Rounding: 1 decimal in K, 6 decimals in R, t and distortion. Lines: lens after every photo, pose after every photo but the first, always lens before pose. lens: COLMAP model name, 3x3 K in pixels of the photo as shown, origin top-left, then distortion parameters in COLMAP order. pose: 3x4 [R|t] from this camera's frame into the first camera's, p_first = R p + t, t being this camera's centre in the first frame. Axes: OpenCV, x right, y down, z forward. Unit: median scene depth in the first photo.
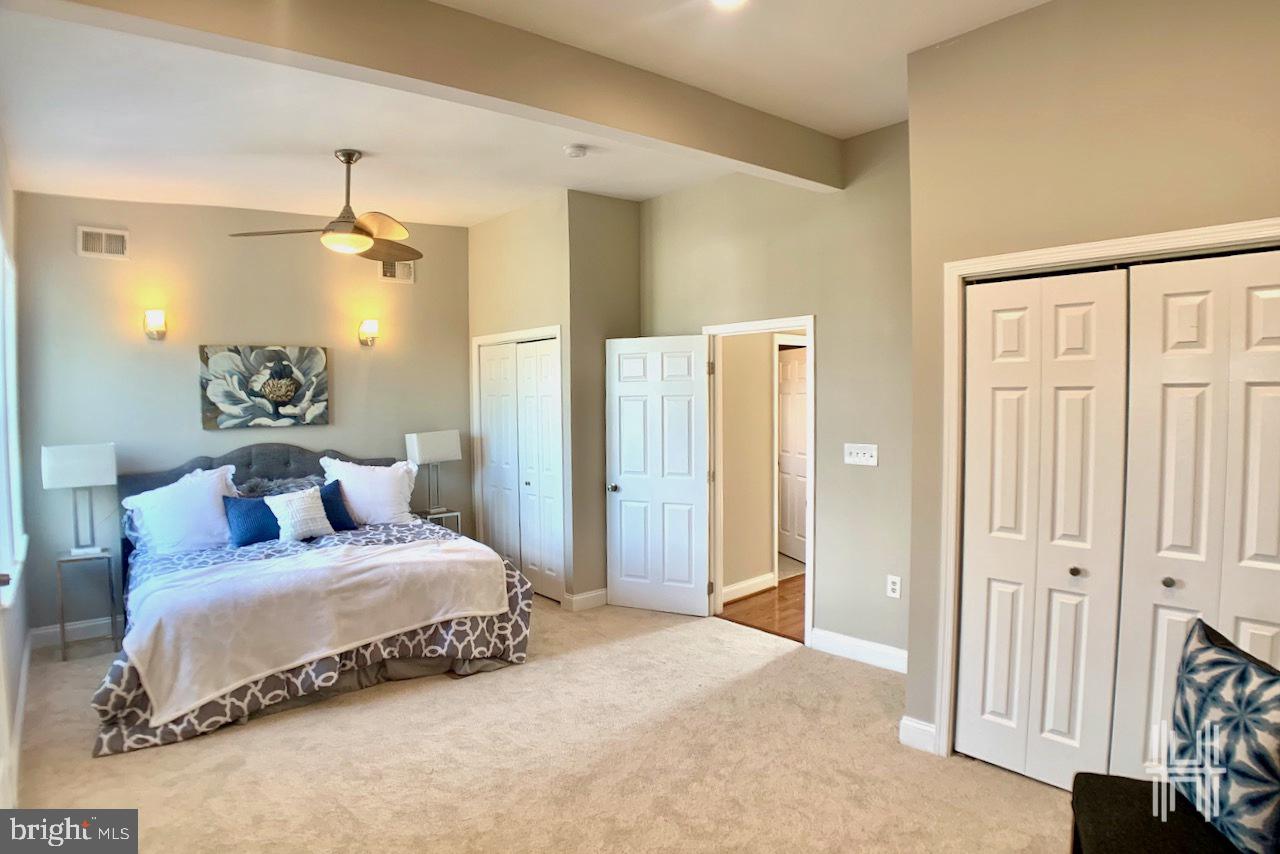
lens RADIAL K [[686.8, 0, 632.9], [0, 686.8, 424.0], [0, 0, 1]] dist [-0.089003, 0.009592]
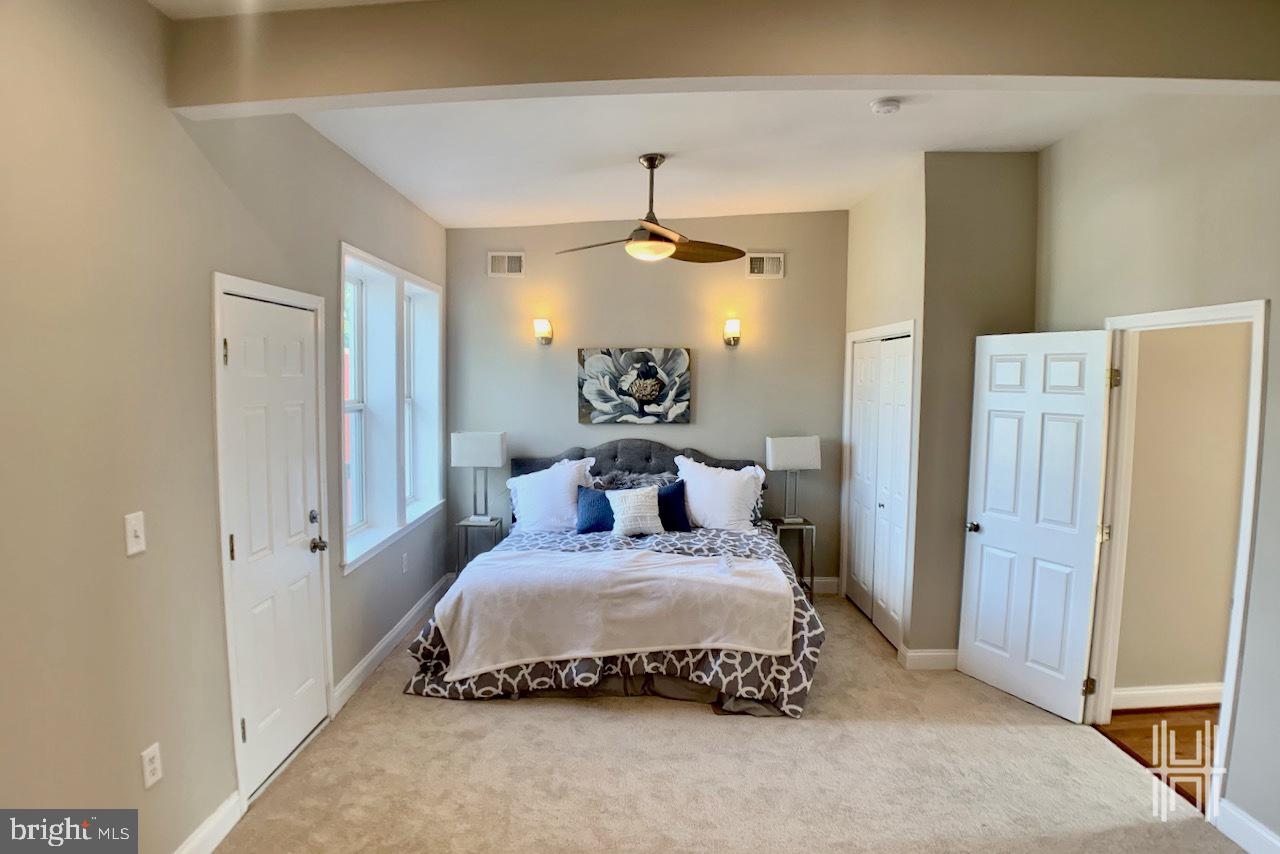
lens RADIAL K [[686.8, 0, 643.3], [0, 686.8, 425.3], [0, 0, 1]] dist [-0.089003, 0.009592]
pose [[0.755321, 0.059504, -0.652648, 0.204068], [-0.040627, 0.998205, 0.043992, -0.046206], [0.654094, -0.006713, 0.756383, 0.194387]]
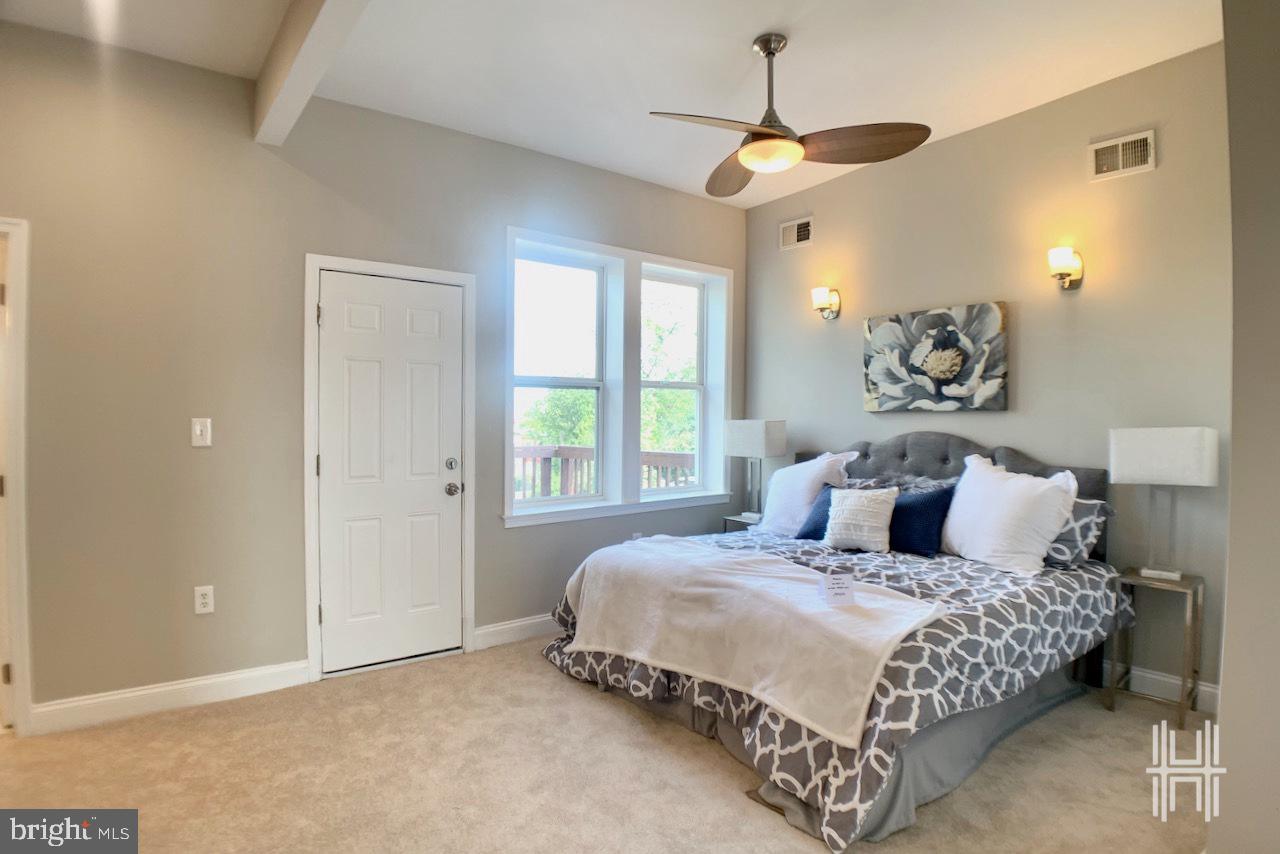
lens RADIAL K [[686.8, 0, 643.3], [0, 686.8, 428.3], [0, 0, 1]] dist [-0.089003, 0.009592]
pose [[-0.037151, 0.027119, -0.998942, 0.297644], [-0.043704, 0.998631, 0.028736, 0.018010], [0.998354, 0.044726, -0.035915, 0.759740]]
